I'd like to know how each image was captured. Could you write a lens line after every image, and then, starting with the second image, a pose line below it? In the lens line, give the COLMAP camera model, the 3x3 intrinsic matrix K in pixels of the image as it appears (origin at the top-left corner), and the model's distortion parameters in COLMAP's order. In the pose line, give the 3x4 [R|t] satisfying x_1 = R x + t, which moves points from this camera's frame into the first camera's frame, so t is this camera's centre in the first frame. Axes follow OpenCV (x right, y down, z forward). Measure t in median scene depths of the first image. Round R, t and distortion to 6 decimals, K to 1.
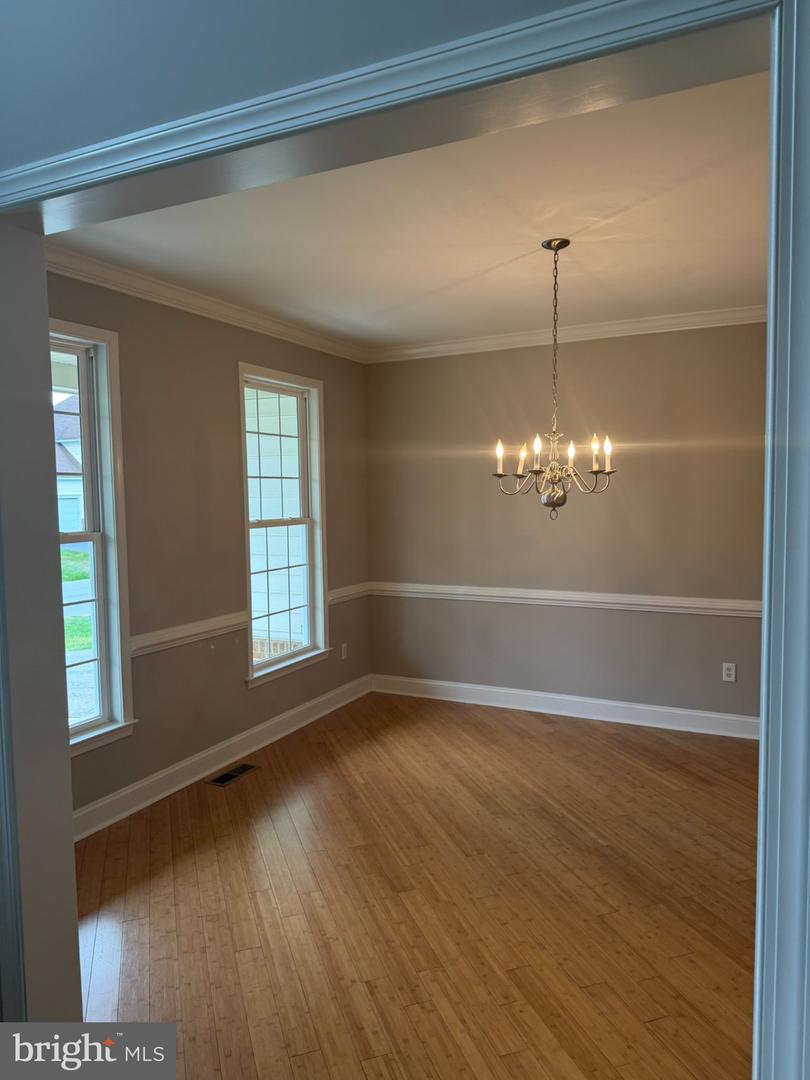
lens RADIAL K [[756.1, 0, 405.0], [0, 756.1, 540.0], [0, 0, 1]] dist [0.069037, -0.098056]
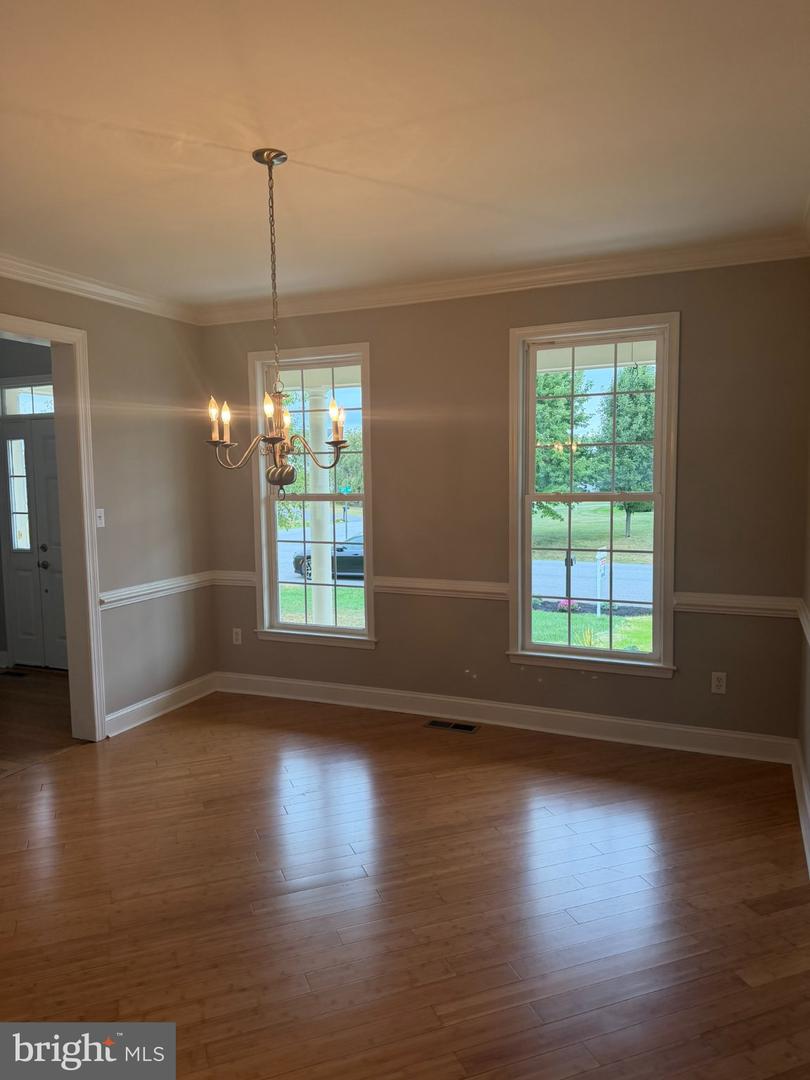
lens RADIAL K [[755.6, 0, 403.3], [0, 755.6, 536.8], [0, 0, 1]] dist [0.122537, -0.181599]
pose [[0.041173, 0.099961, -0.994139, 0.872639], [-0.052356, 0.993832, 0.097761, -0.064133], [0.997779, 0.048024, 0.046153, 0.934327]]
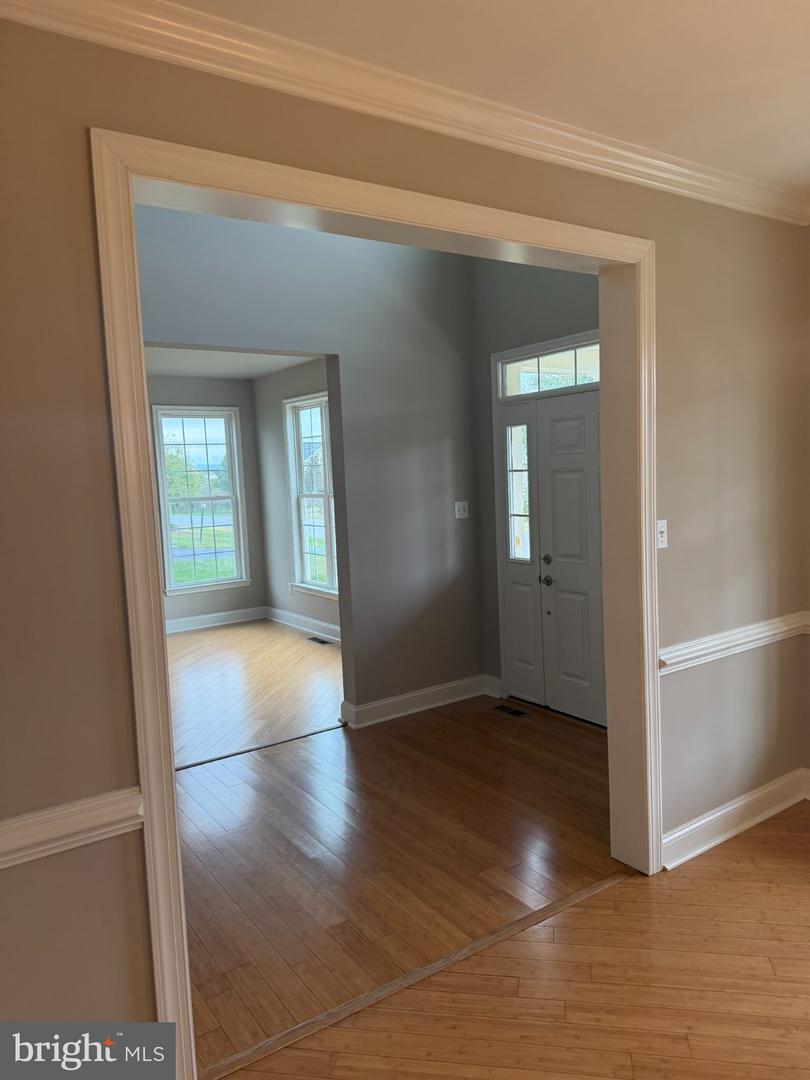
lens RADIAL K [[756.1, 0, 405.0], [0, 756.1, 540.0], [0, 0, 1]] dist [0.069037, -0.098056]
pose [[-0.489647, 0.114109, -0.864422, 0.474255], [-0.010753, 0.990534, 0.136848, -0.048150], [0.871855, 0.076303, -0.483784, 0.677304]]
